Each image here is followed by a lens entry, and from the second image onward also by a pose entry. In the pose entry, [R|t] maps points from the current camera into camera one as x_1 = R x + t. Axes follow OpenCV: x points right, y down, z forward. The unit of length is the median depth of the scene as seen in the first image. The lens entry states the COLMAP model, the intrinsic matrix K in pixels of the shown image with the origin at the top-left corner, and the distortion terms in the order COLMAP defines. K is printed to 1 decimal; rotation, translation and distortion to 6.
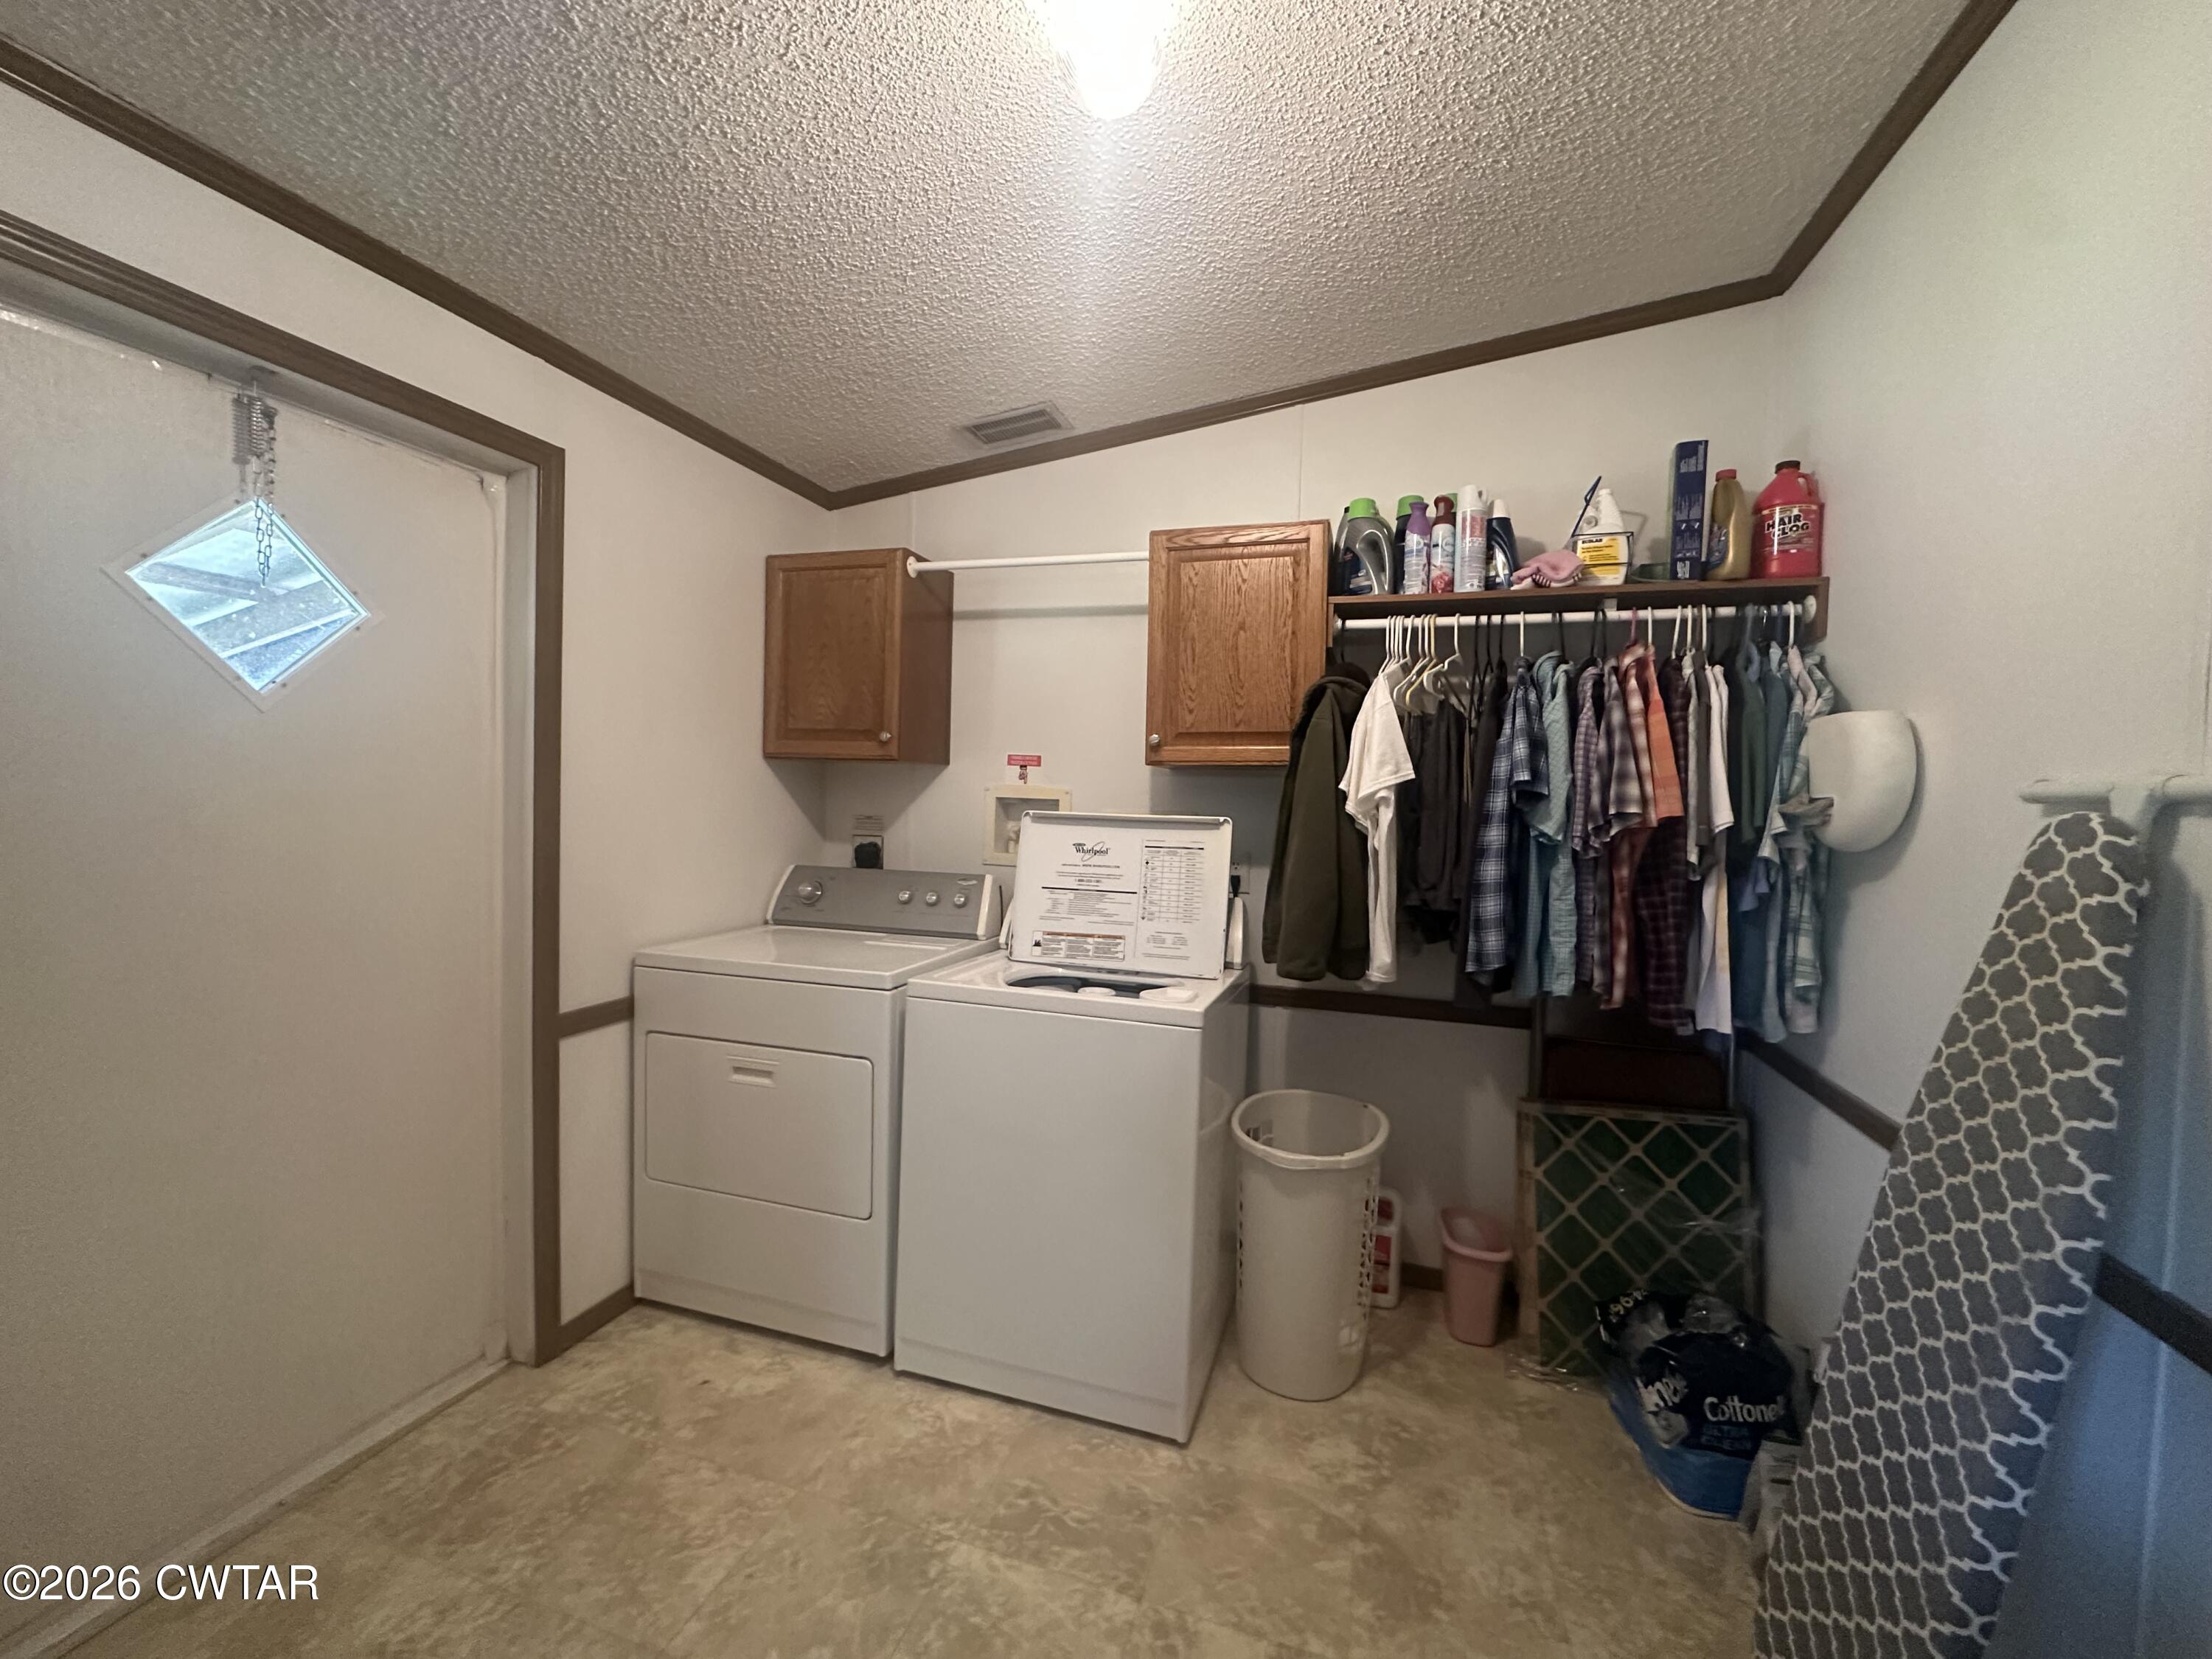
lens RADIAL K [[883.4, 0, 1102.6], [0, 883.4, 823.5], [0, 0, 1]] dist [-0.002533, 0.000617]
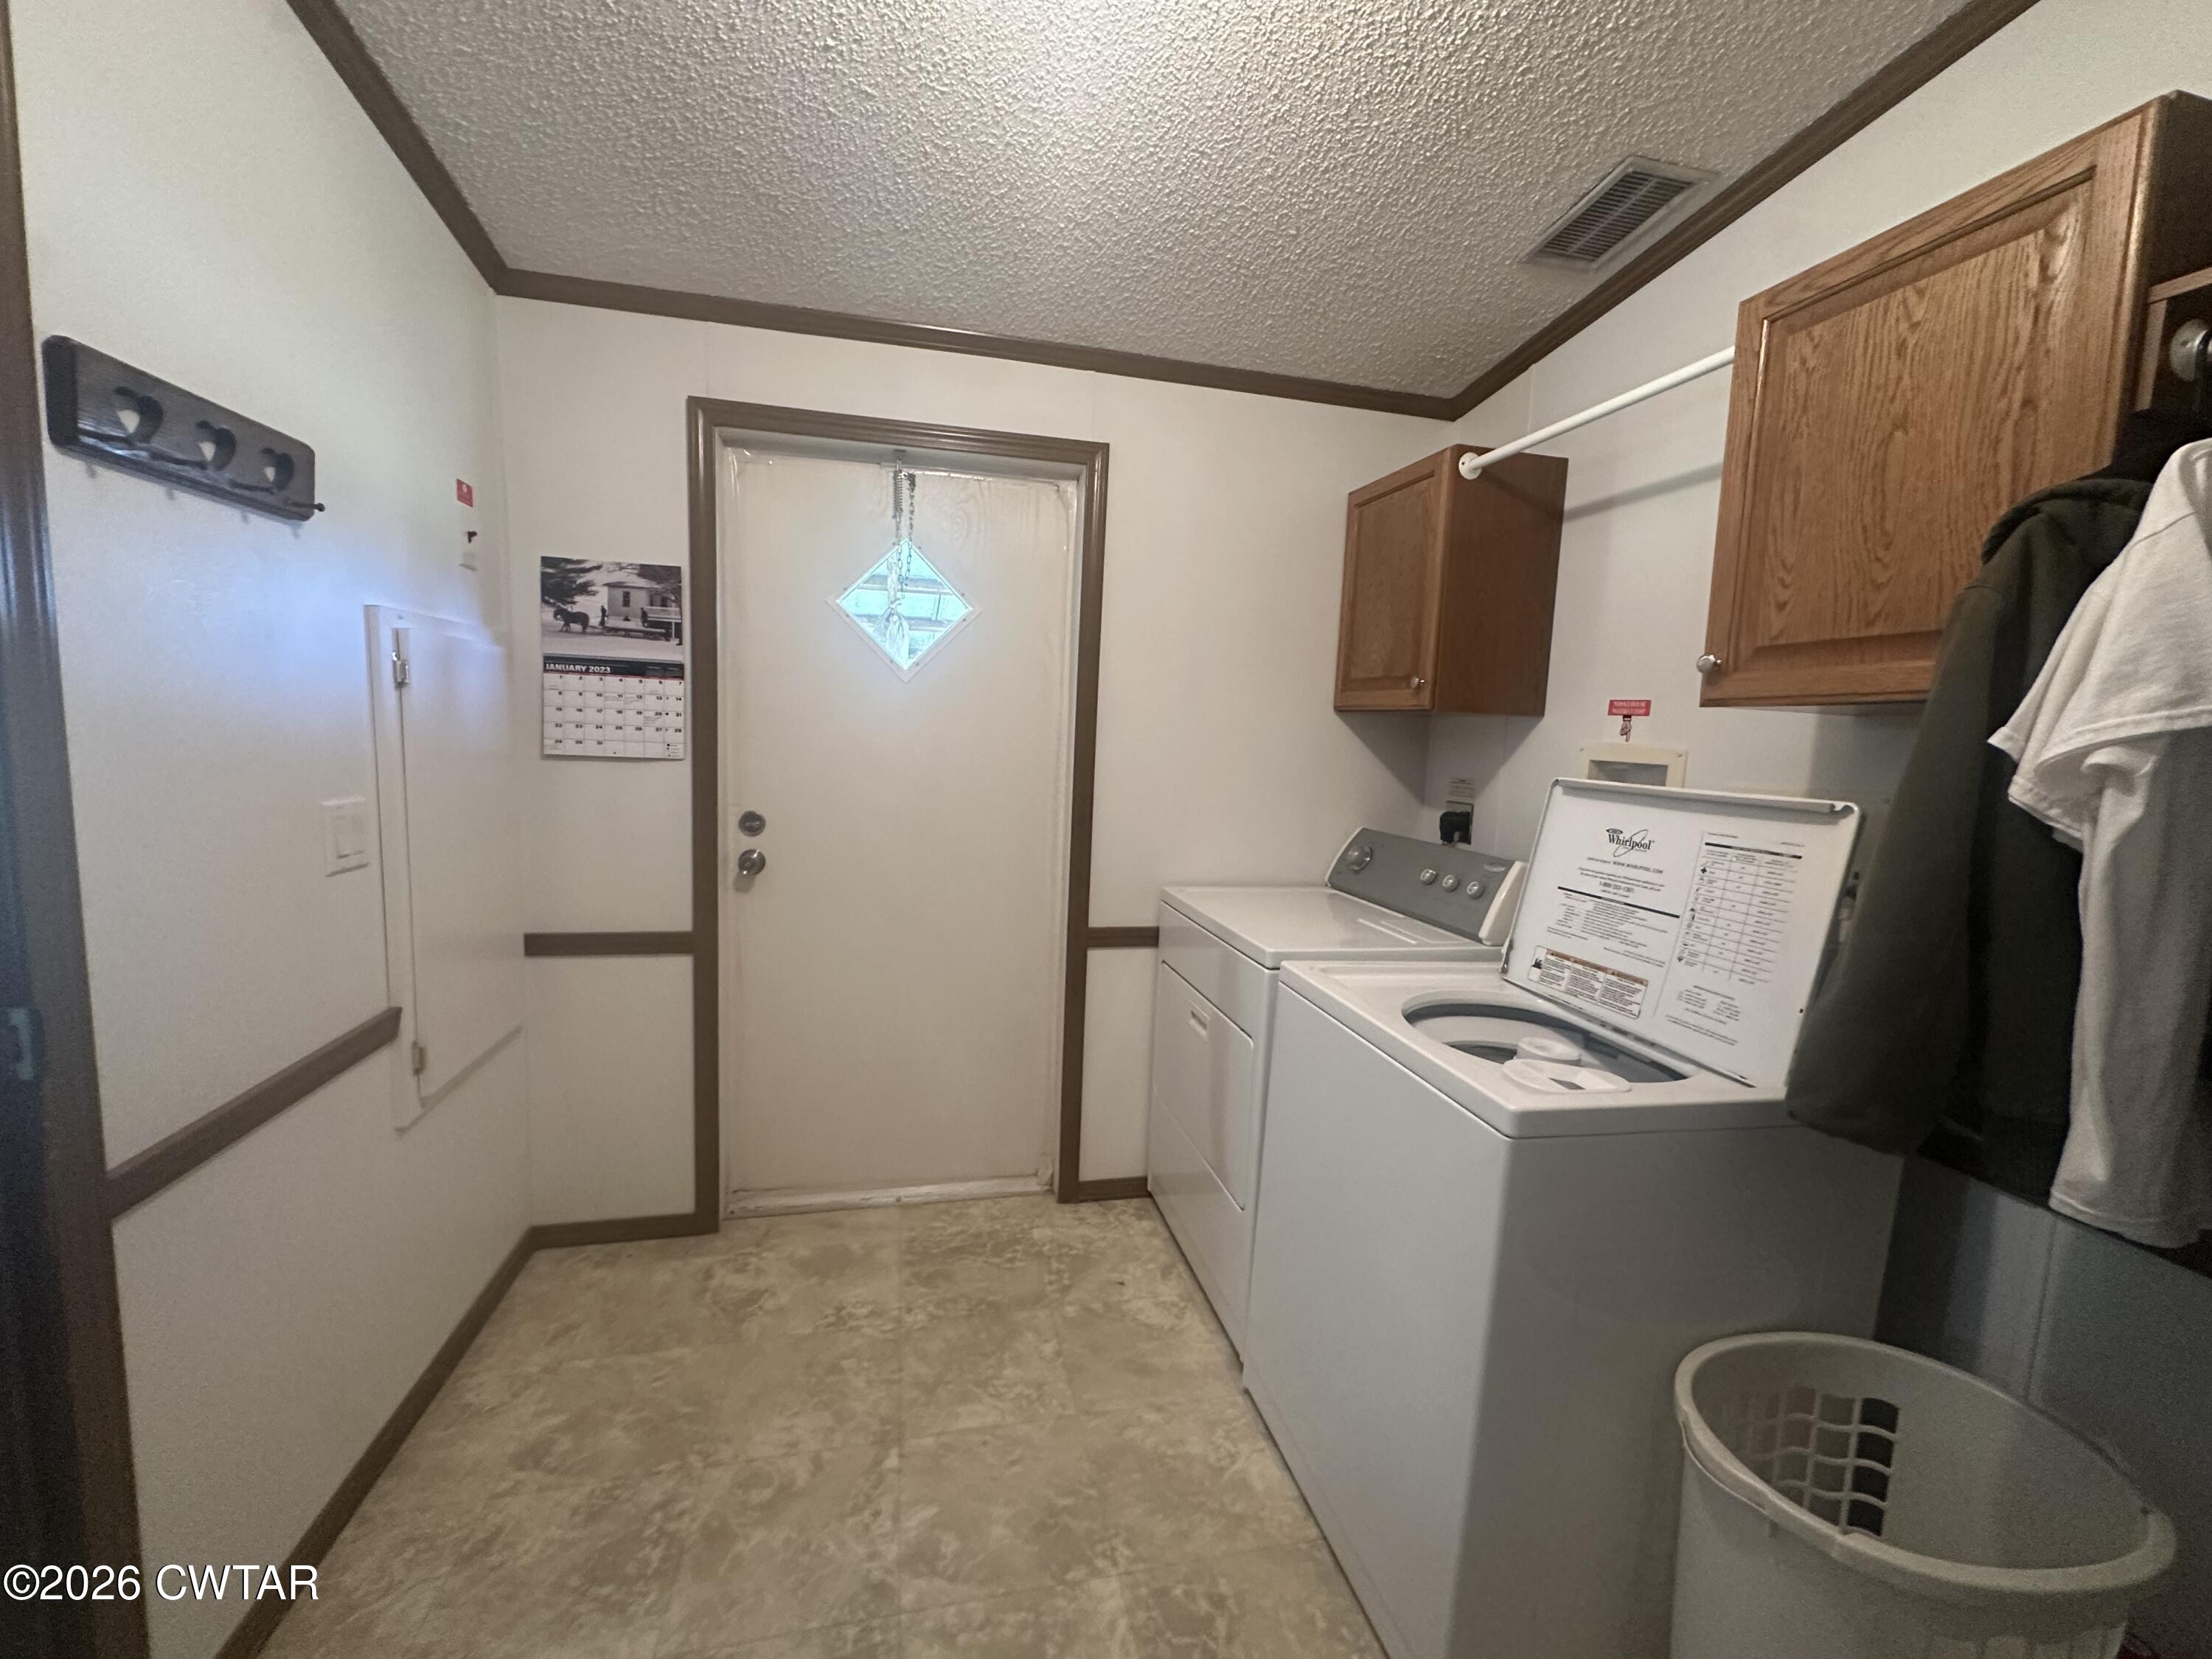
lens RADIAL K [[883.4, 0, 1099.3], [0, 883.4, 823.6], [0, 0, 1]] dist [-0.002533, 0.000617]
pose [[0.515212, 0.086630, -0.852674, 0.358817], [-0.056626, 0.996145, 0.066992, -0.004449], [0.855190, 0.013769, 0.518131, 0.346453]]
